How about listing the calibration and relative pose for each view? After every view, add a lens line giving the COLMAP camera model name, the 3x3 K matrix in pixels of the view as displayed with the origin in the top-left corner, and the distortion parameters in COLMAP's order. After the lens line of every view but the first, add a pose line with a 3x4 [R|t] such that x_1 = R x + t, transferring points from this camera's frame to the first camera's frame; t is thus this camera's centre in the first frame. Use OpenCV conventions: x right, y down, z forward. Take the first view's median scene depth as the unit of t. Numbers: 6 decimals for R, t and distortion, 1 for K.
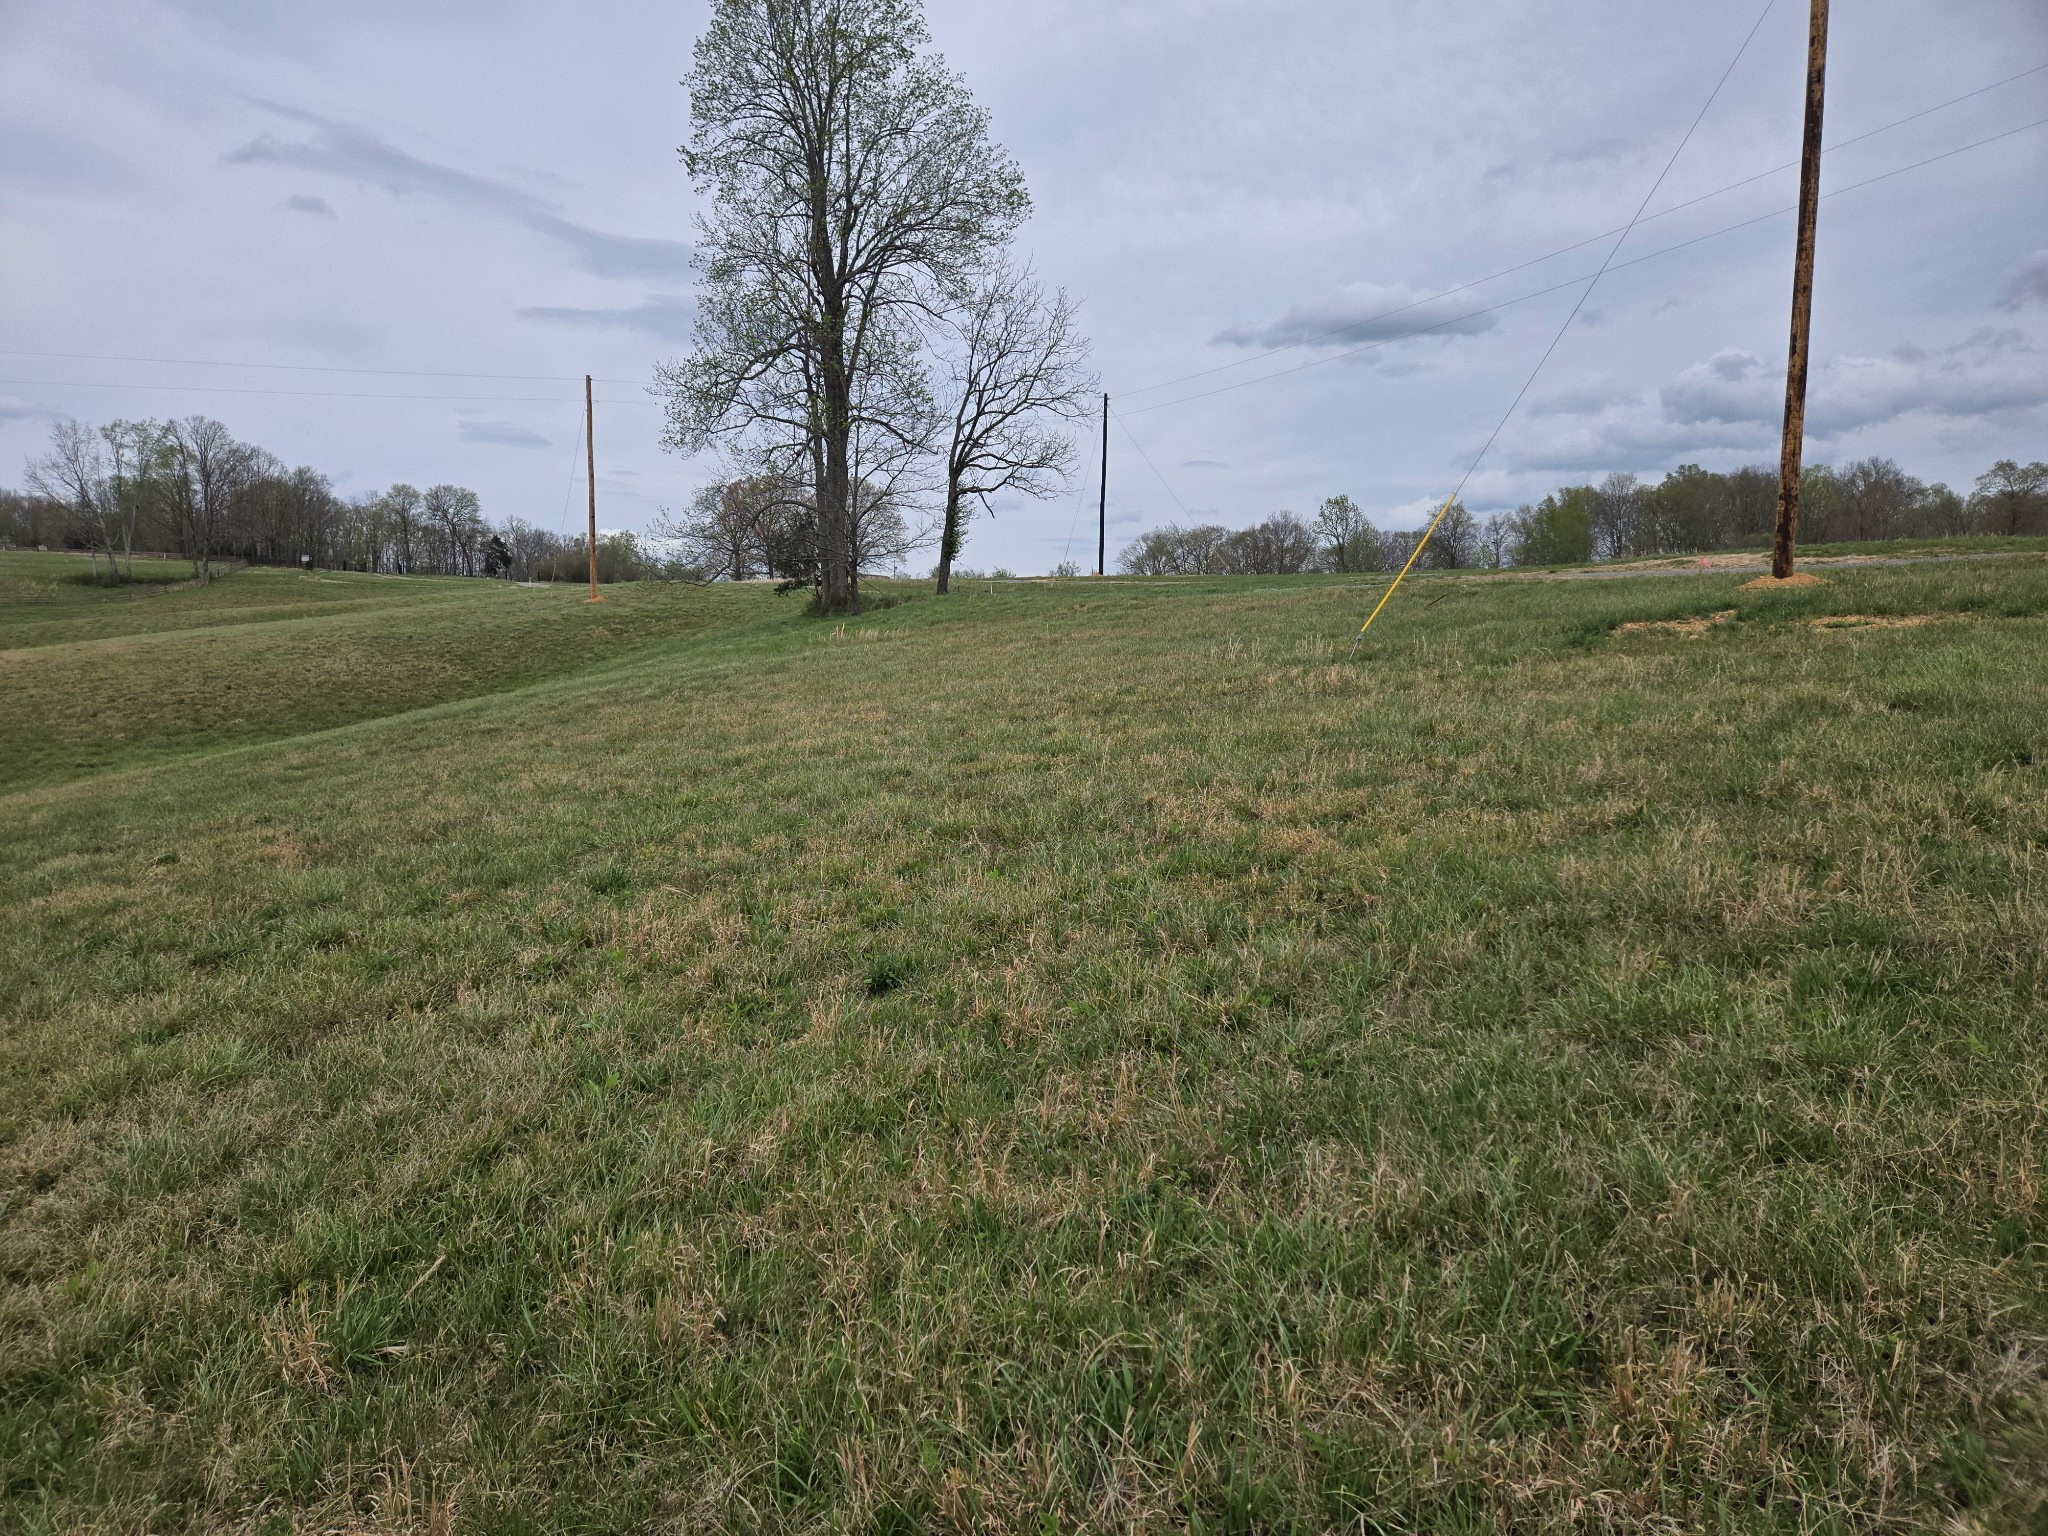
lens RADIAL K [[1294.3, 0, 969.3], [0, 1294.3, 792.1], [0, 0, 1]] dist [0.047813, -0.039840]
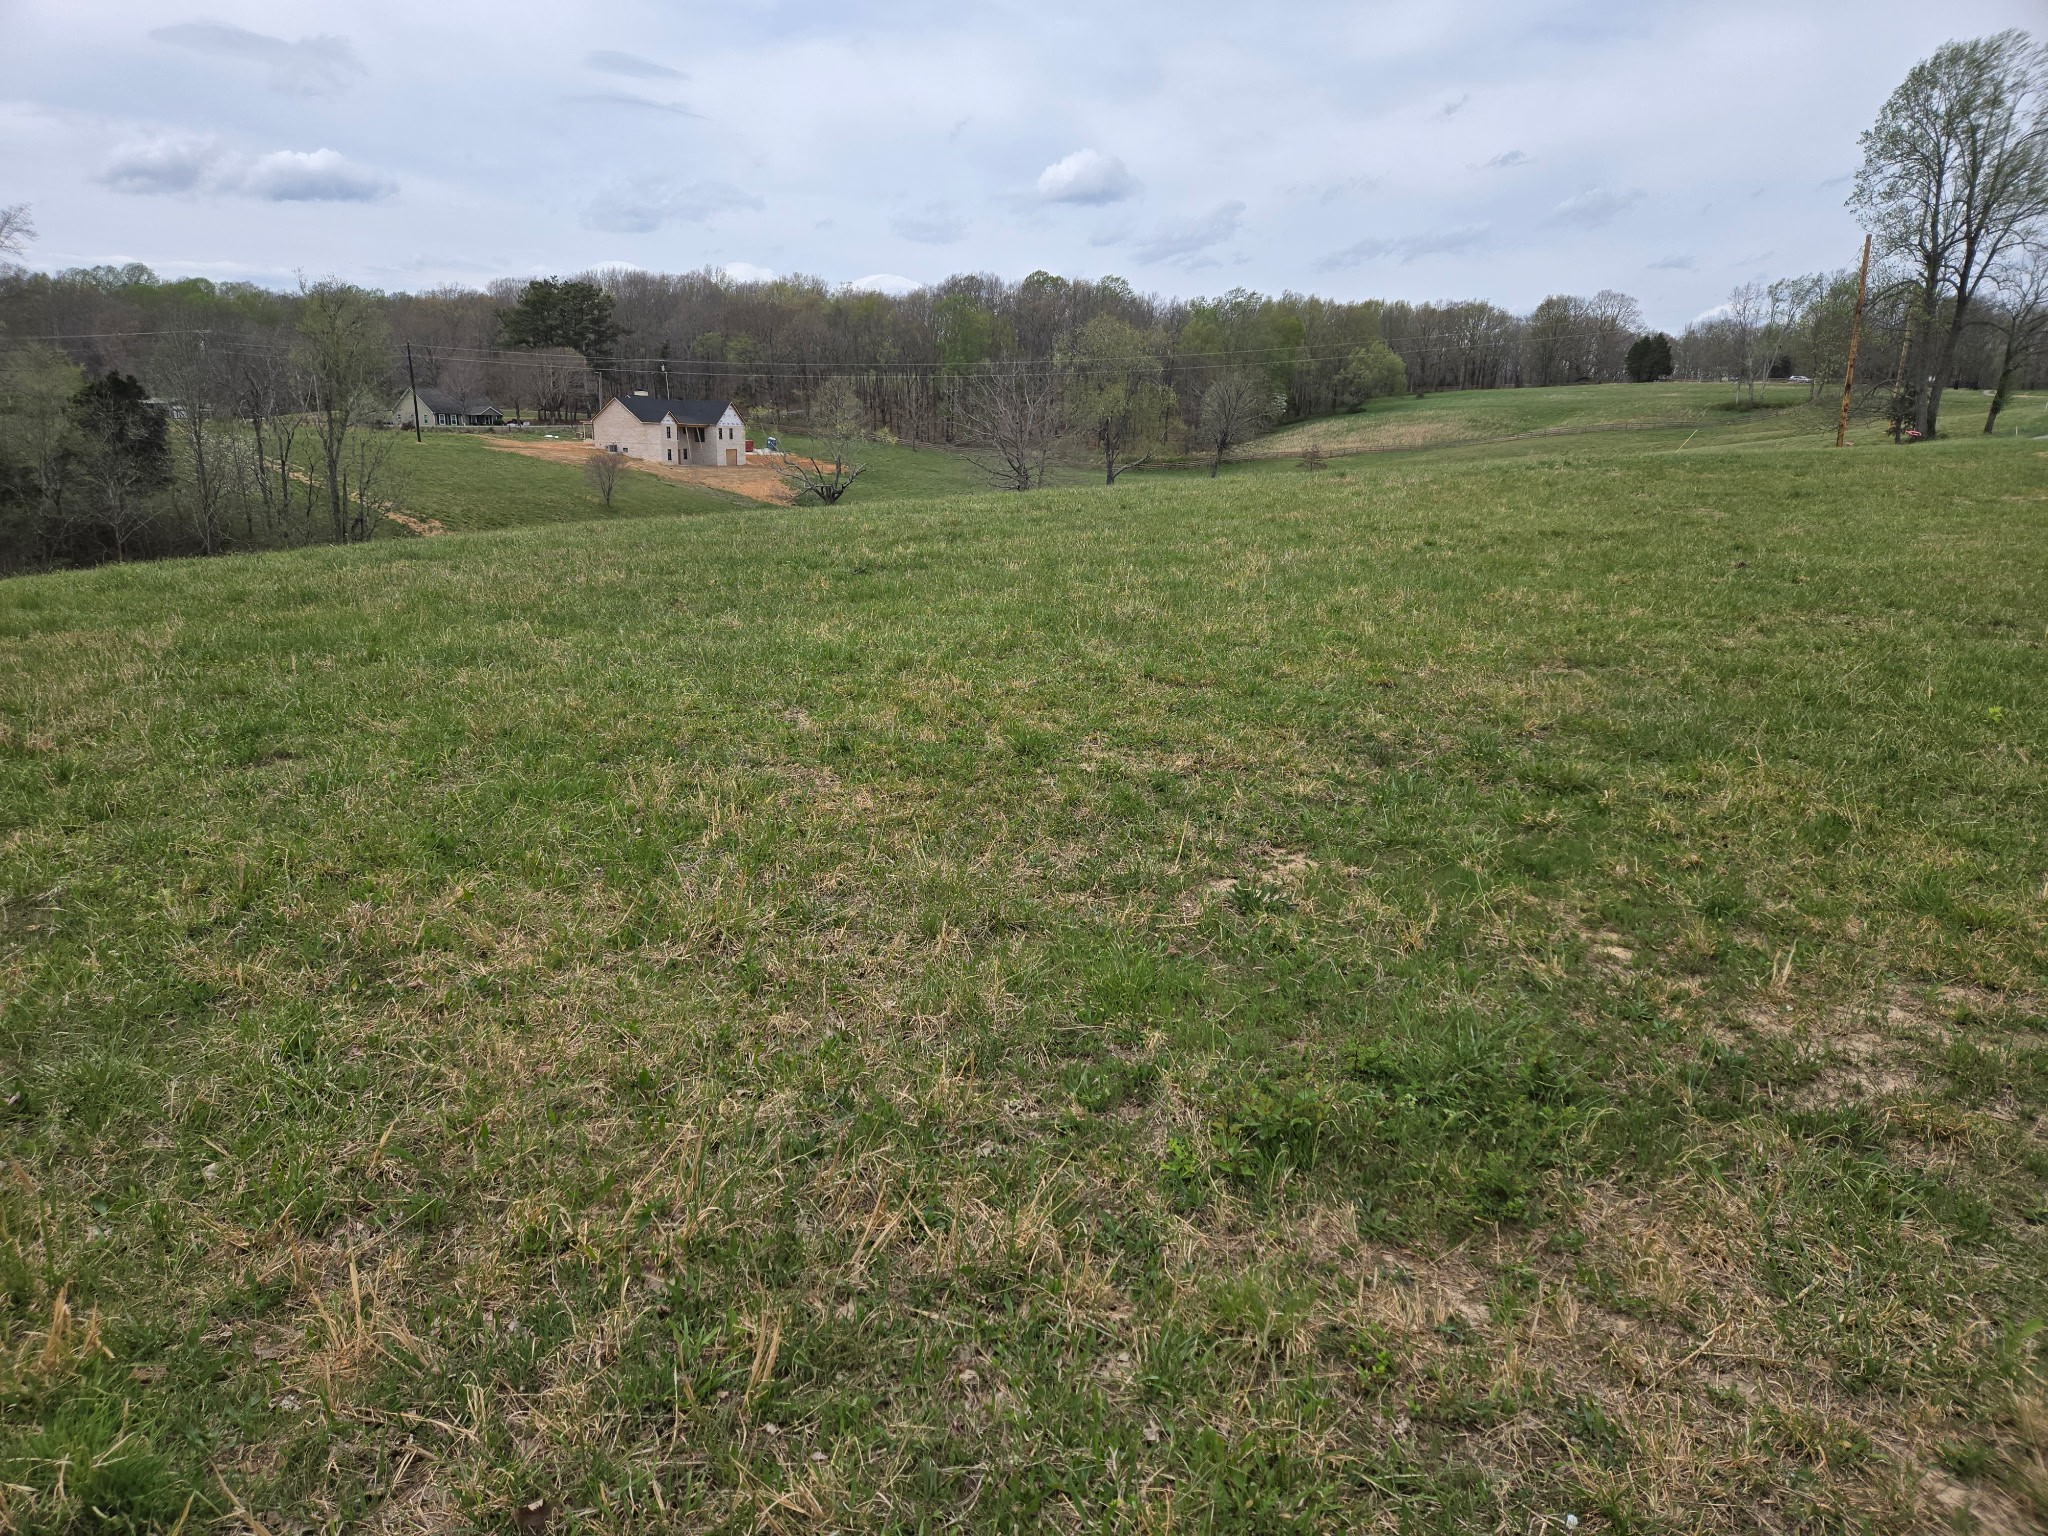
lens RADIAL K [[1294.3, 0, 1002.9], [0, 1294.3, 784.7], [0, 0, 1]] dist [0.047813, -0.039840]
pose [[0.405209, 0.231848, -0.884337, 0.275637], [-0.109417, 0.972655, 0.204867, 0.018505], [0.907653, 0.013748, 0.419496, -0.208380]]
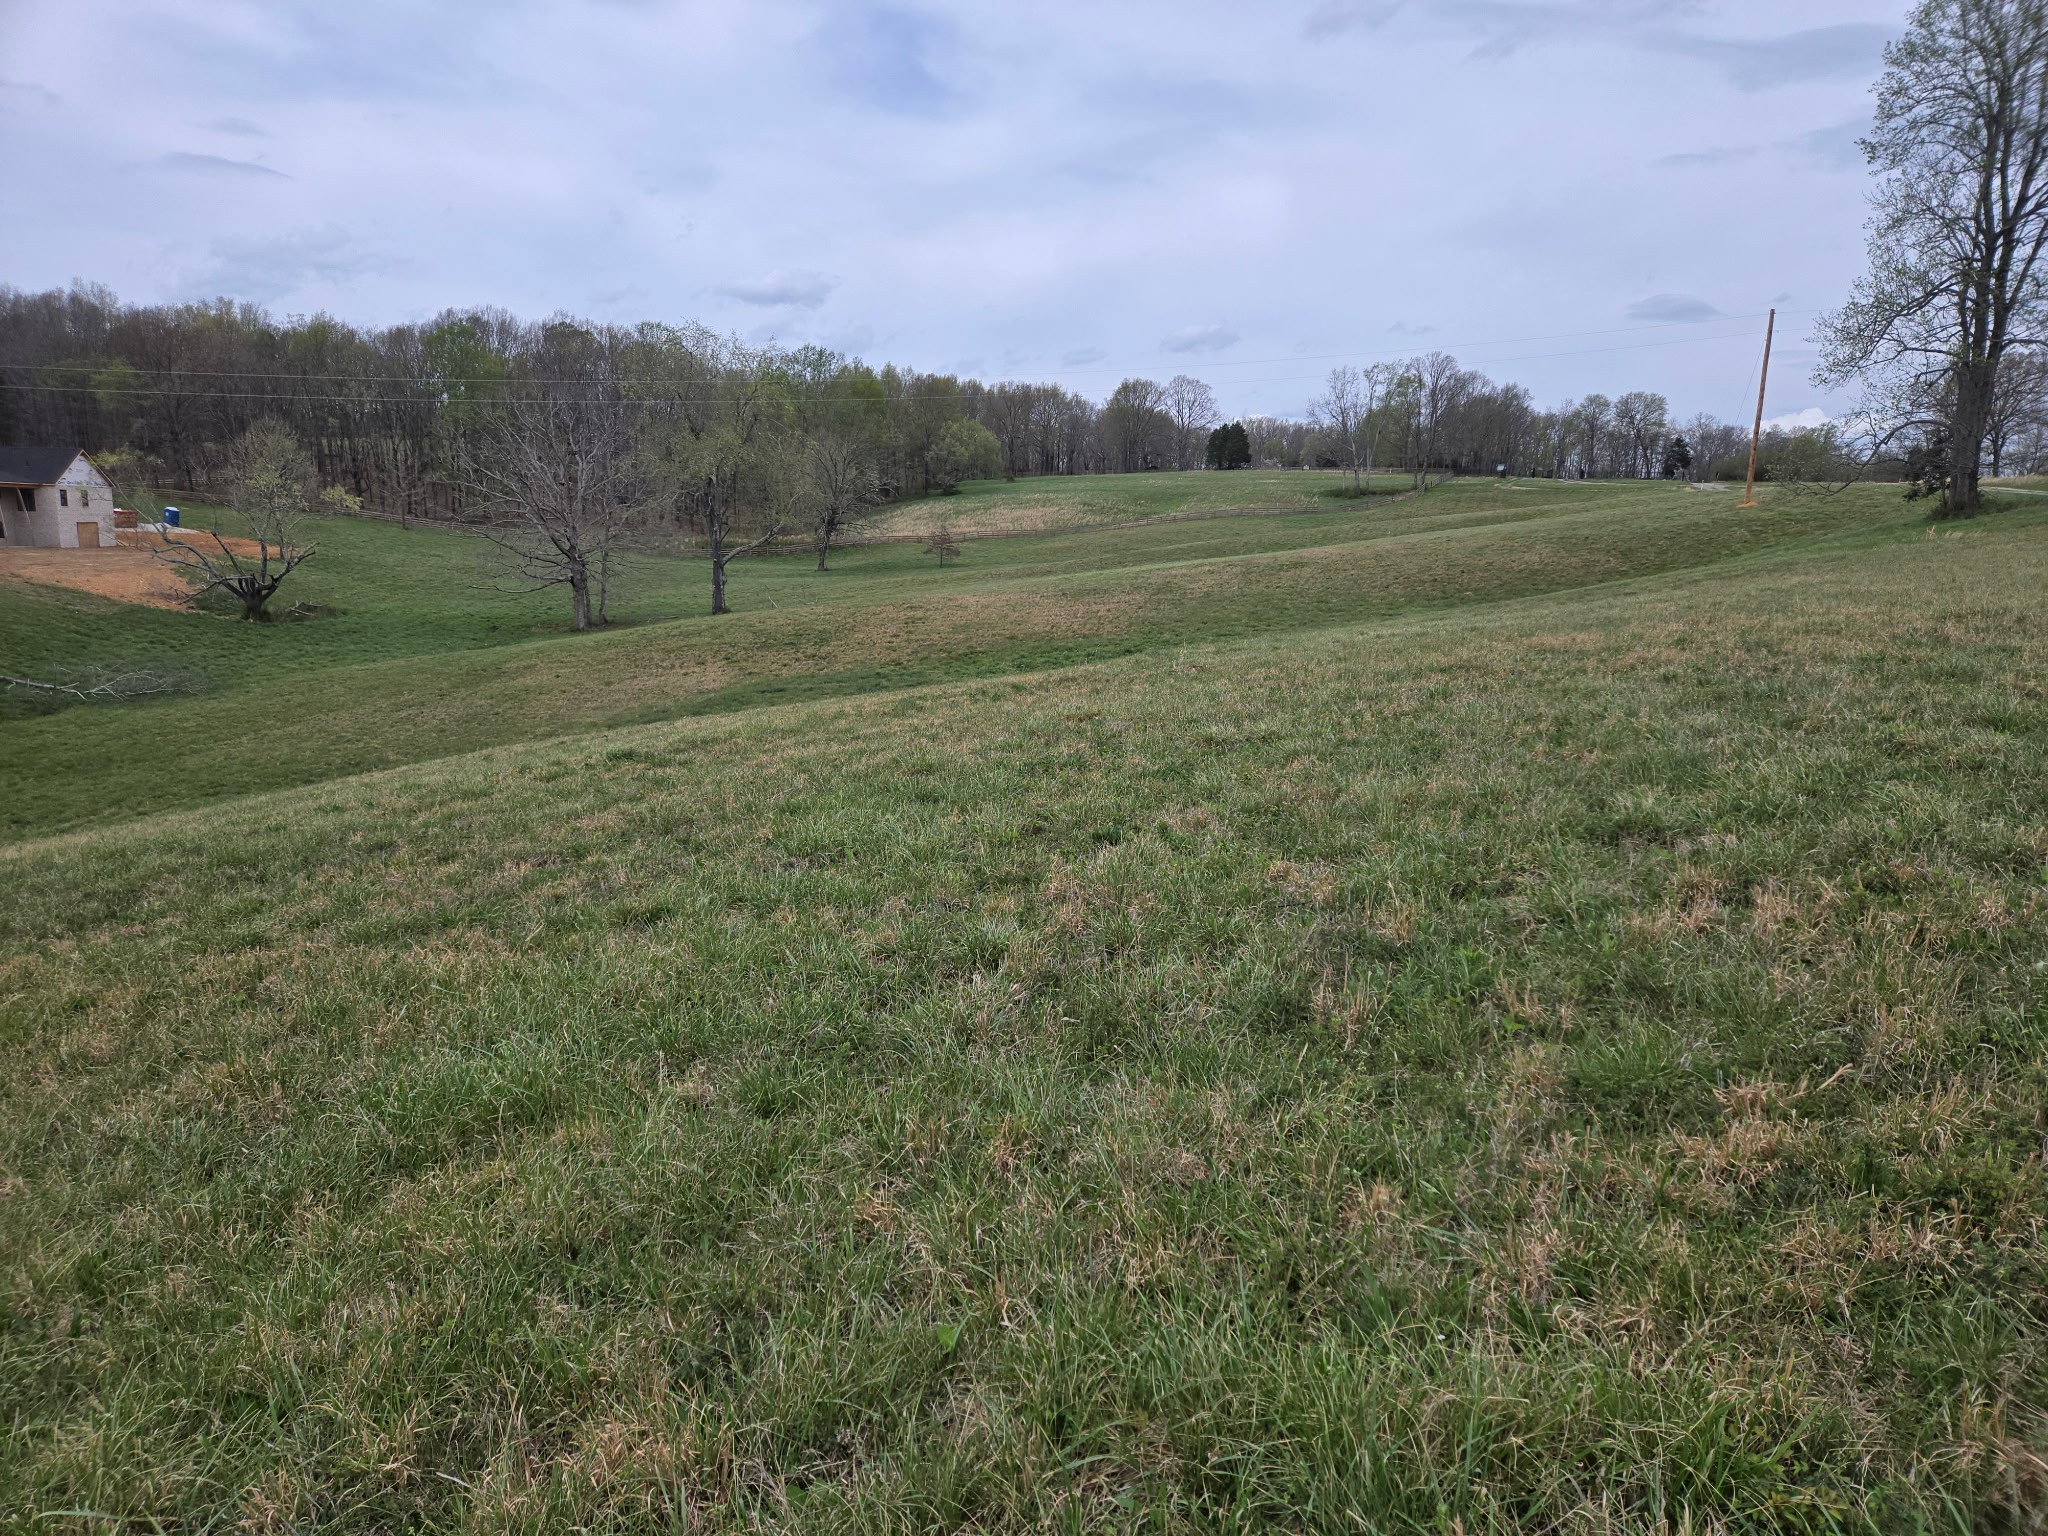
lens RADIAL K [[1294.3, 0, 1029.0], [0, 1294.3, 810.9], [0, 0, 1]] dist [0.047813, -0.039840]
pose [[0.701251, 0.151524, -0.696626, 0.046782], [-0.089766, 0.988142, 0.124570, 0.013573], [0.707240, -0.024822, 0.706537, -0.113910]]
